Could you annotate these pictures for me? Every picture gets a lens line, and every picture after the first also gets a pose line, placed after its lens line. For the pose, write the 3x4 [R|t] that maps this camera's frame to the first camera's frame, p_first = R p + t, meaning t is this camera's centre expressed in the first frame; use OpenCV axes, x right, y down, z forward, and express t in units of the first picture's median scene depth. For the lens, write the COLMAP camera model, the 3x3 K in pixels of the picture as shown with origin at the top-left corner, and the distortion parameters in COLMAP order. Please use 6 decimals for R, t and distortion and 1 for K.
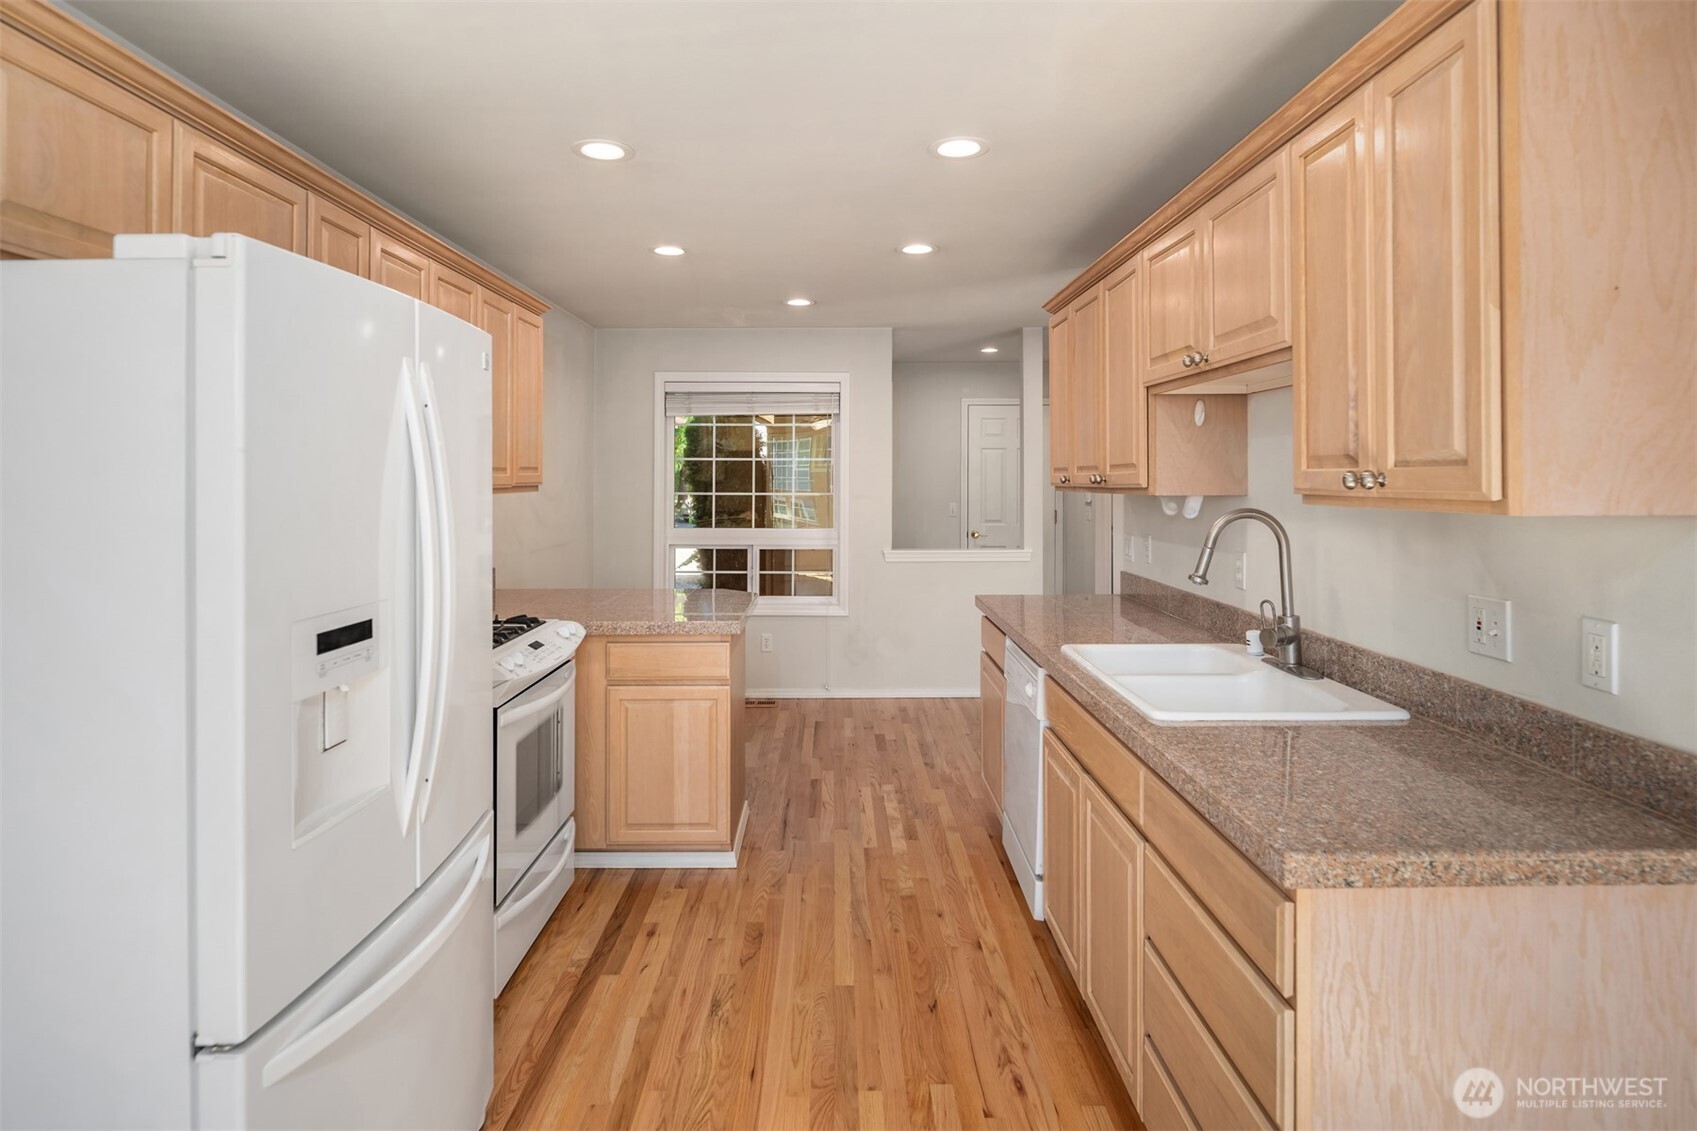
lens RADIAL K [[936.3, 0, 851.0], [0, 936.3, 466.8], [0, 0, 1]] dist [-0.000824, -0.000947]
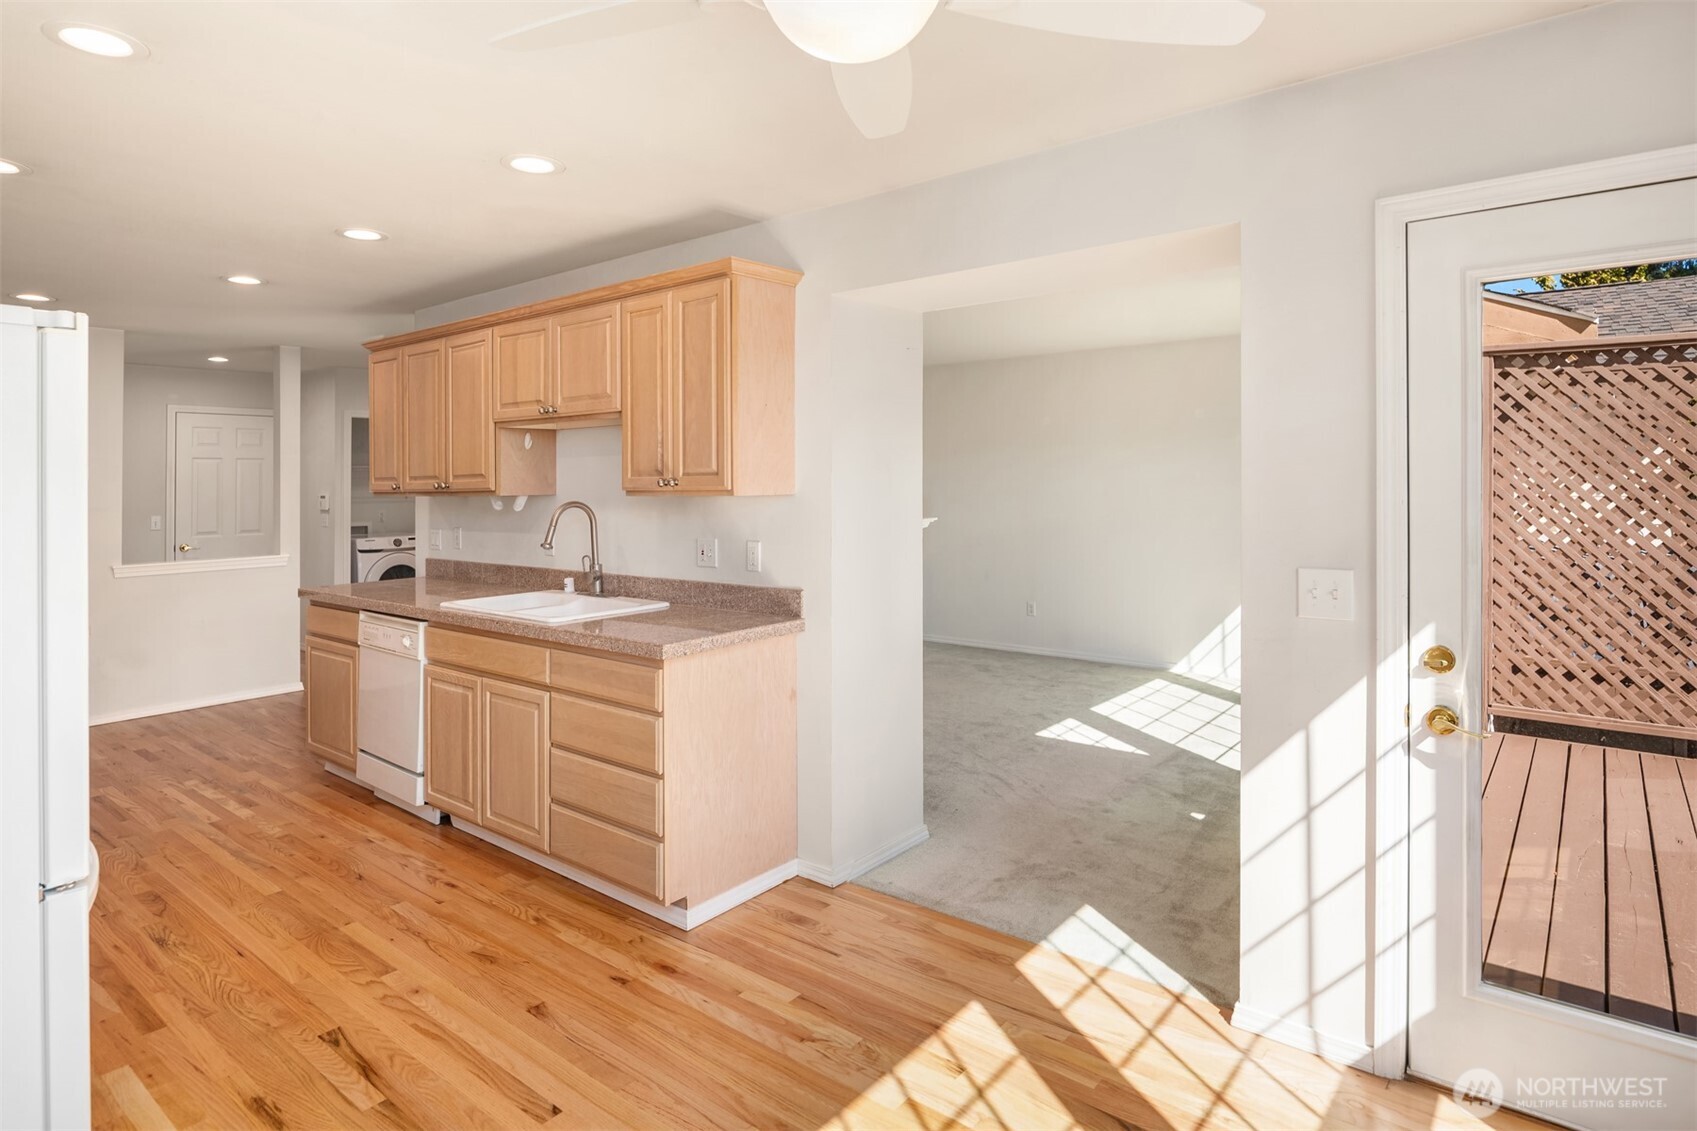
lens RADIAL K [[942.8, 0, 851.4], [0, 942.8, 484.9], [0, 0, 1]] dist [-0.002093, -0.000320]
pose [[0.640765, -0.005543, 0.767717, -0.488950], [0.000043, 0.999974, 0.007184, 0.002864], [-0.767737, -0.004570, 0.640748, -0.401111]]
